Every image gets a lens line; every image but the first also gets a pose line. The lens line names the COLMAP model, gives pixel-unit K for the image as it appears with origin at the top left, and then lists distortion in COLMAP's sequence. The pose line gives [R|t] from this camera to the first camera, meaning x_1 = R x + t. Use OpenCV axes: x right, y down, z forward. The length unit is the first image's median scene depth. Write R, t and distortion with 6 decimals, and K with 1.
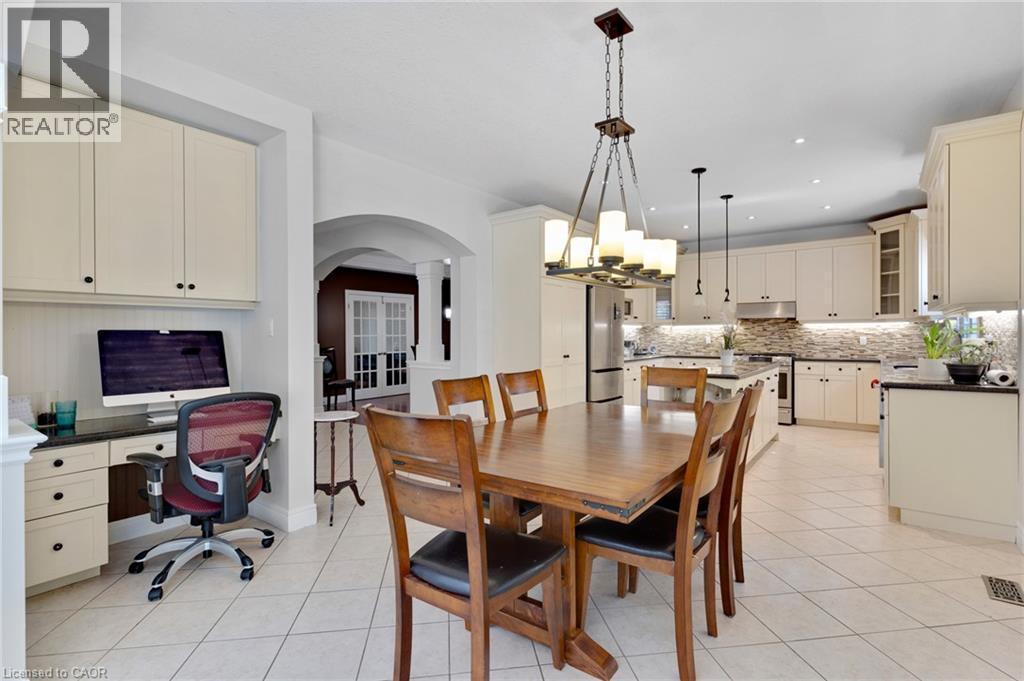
lens RADIAL K [[489.2, 0, 514.3], [0, 489.2, 337.7], [0, 0, 1]] dist [-0.001032, 0.000145]
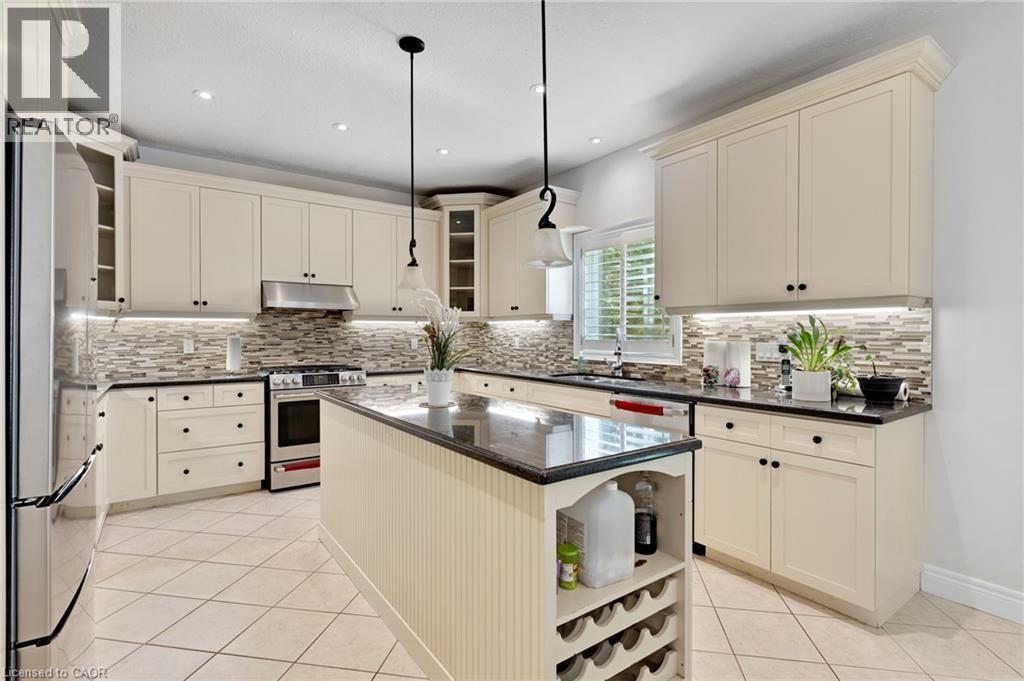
lens RADIAL K [[489.2, 0, 518.2], [0, 489.2, 338.7], [0, 0, 1]] dist [-0.001032, 0.000145]
pose [[0.299065, -0.007161, 0.954206, 0.007605], [0.003745, 0.999973, 0.006330, -0.006234], [-0.954225, 0.001681, 0.299084, 0.568526]]
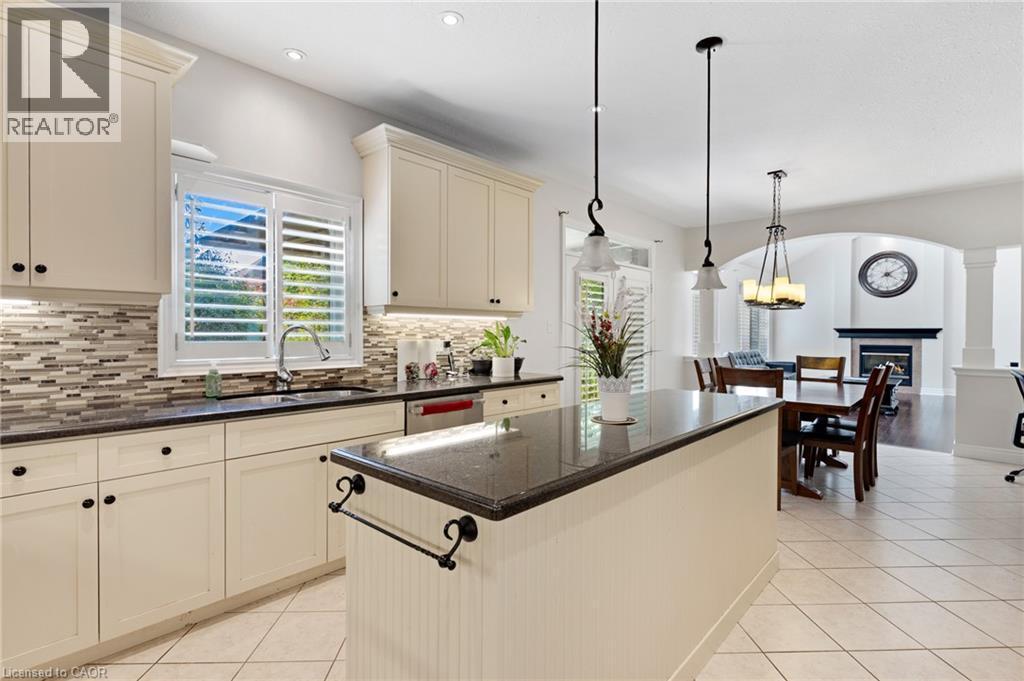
lens RADIAL K [[489.2, 0, 514.3], [0, 489.2, 334.0], [0, 0, 1]] dist [-0.001032, 0.000145]
pose [[-0.996044, -0.001446, 0.088854, 0.418829], [-0.001053, 0.999989, 0.004468, -0.008575], [-0.088859, 0.004357, -0.996035, 1.096615]]
